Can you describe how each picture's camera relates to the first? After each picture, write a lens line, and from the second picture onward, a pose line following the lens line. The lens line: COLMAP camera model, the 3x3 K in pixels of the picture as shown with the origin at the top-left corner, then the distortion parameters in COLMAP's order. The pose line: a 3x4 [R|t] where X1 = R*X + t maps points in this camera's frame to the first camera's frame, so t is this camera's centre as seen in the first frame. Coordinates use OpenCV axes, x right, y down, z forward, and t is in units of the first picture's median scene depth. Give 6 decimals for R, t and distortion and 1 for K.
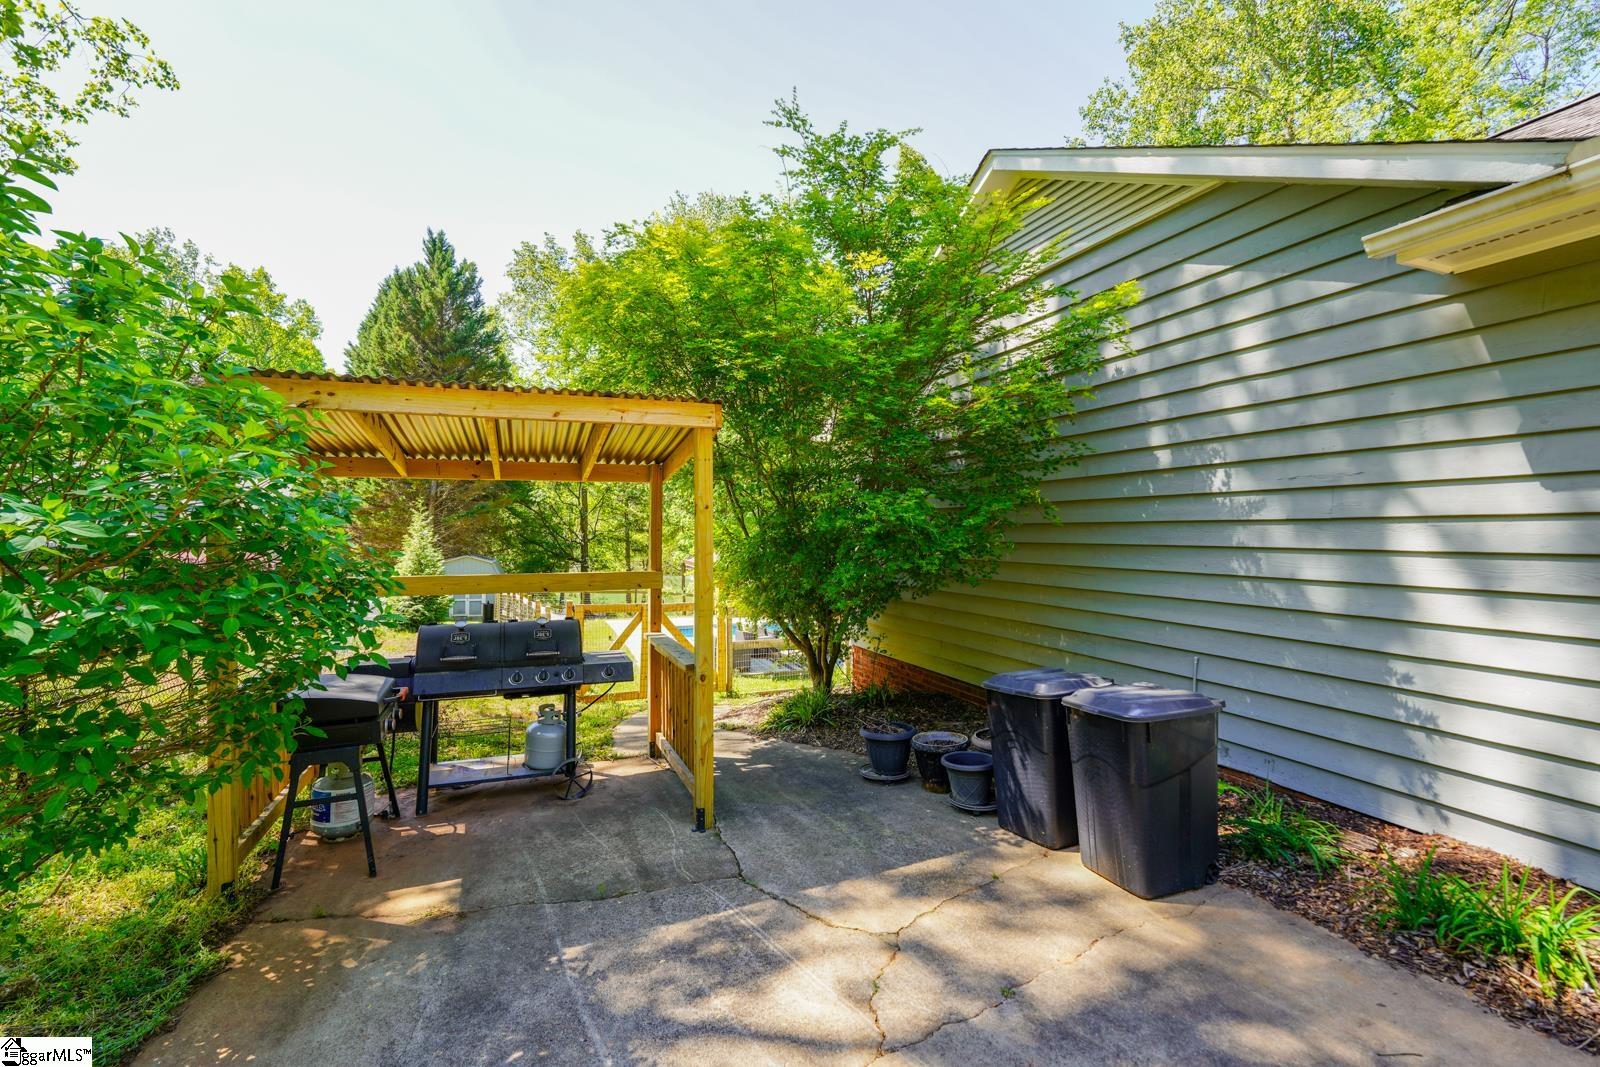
lens RADIAL K [[711.0, 0, 800.0], [0, 711.0, 533.5], [0, 0, 1]] dist [0.000175, 0.000501]
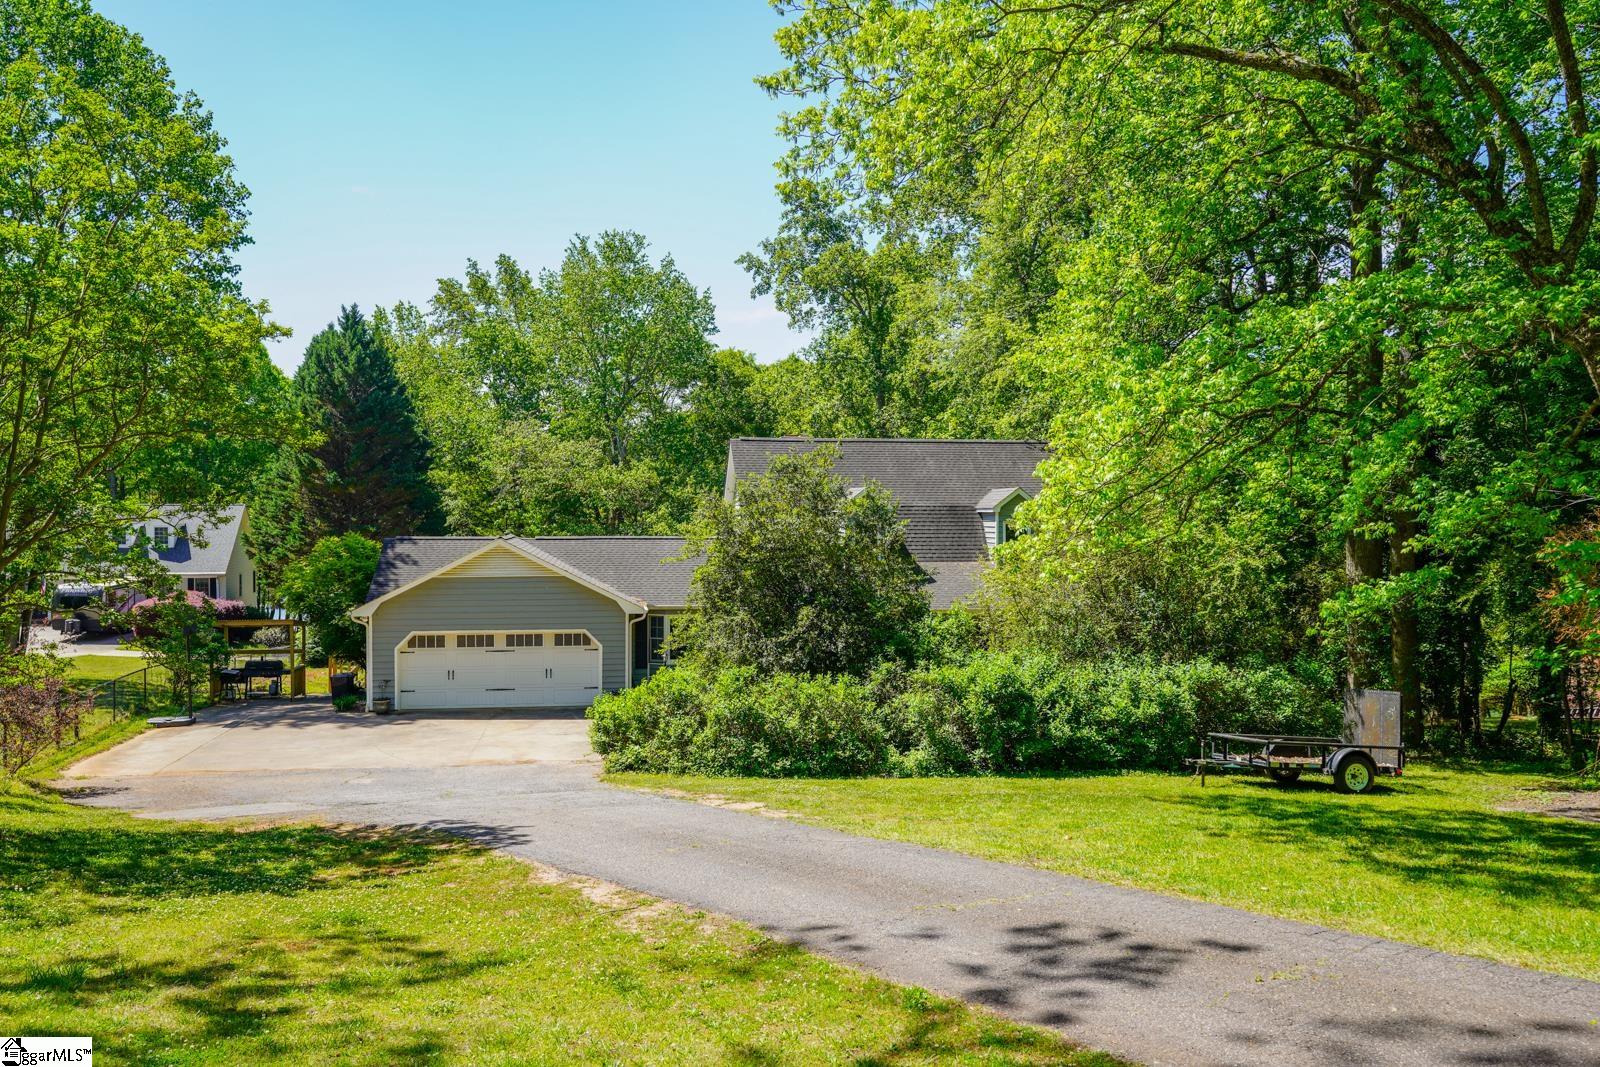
lens RADIAL K [[1348.8, 0, 800.0], [0, 1348.8, 533.5], [0, 0, 1]] dist [0.000554, -0.006491]
pose [[0.973292, 0.004292, -0.229531, 0.641248], [0.000301, 0.999800, 0.019974, -0.113697], [0.229571, -0.019509, 0.973096, -0.869872]]
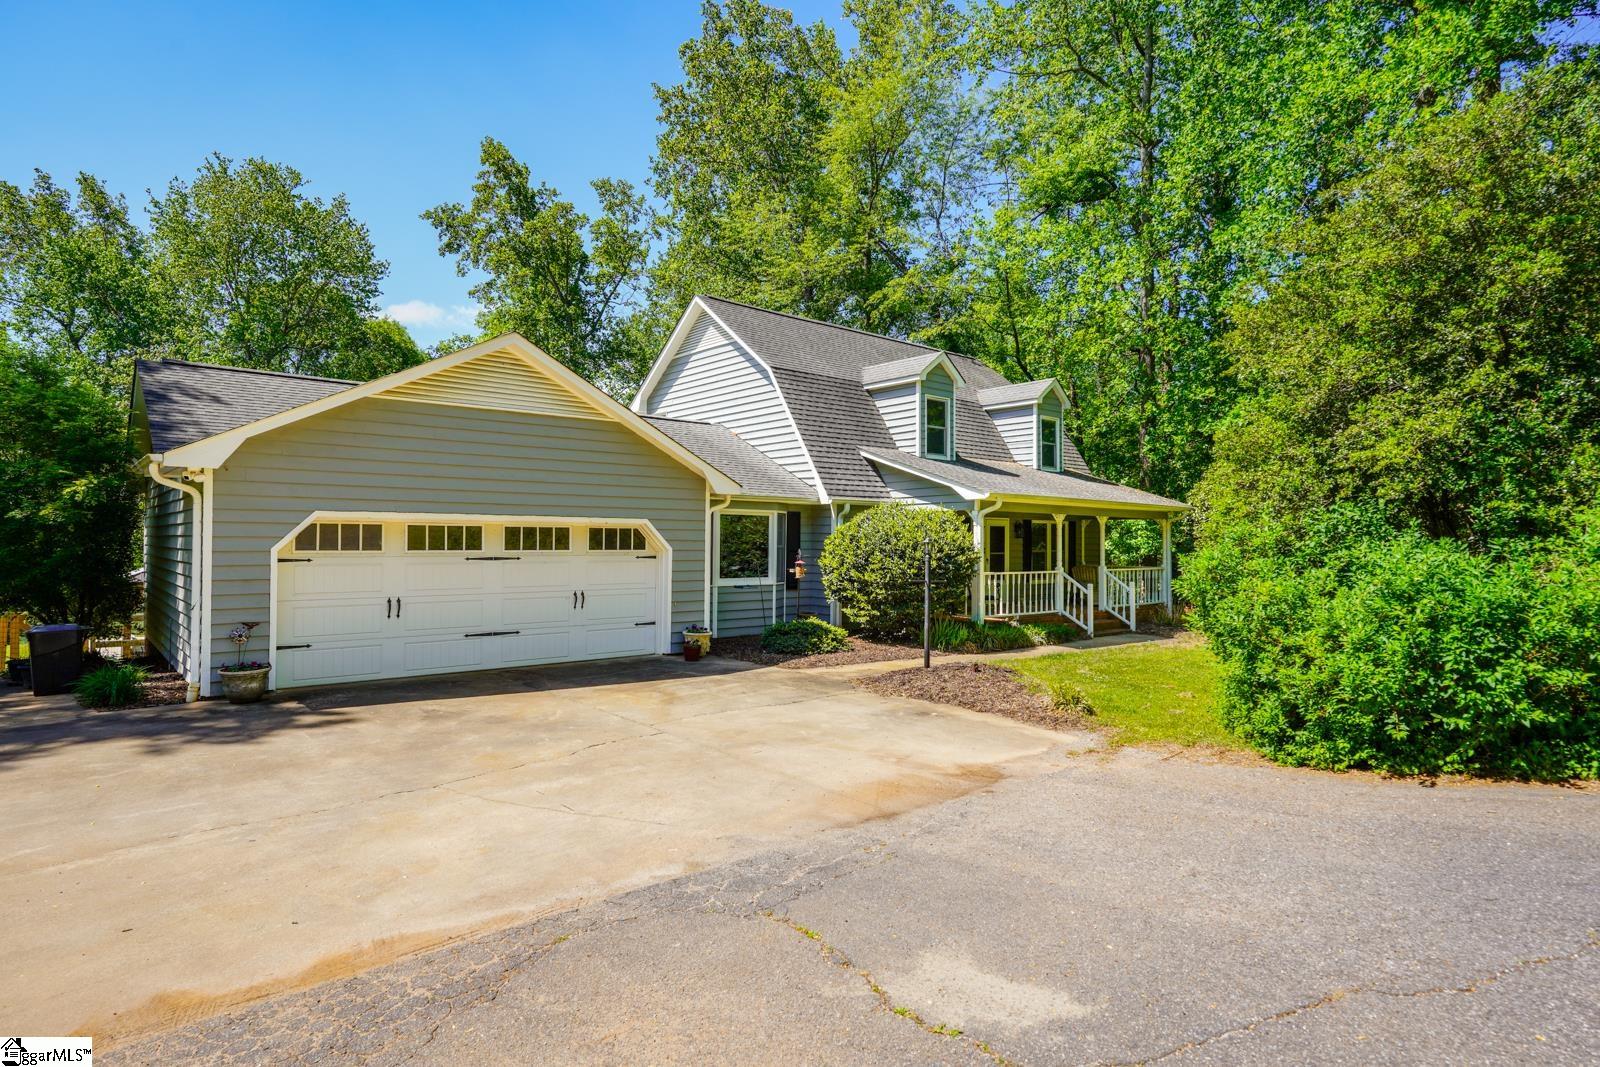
lens RADIAL K [[871.0, 0, 800.0], [0, 871.0, 533.5], [0, 0, 1]] dist [0.000482, 0.001181]
pose [[0.944867, 0.004141, 0.327429, 0.178306], [-0.001873, 0.999972, -0.007242, -0.009769], [-0.327450, 0.006230, 0.944848, -0.270116]]
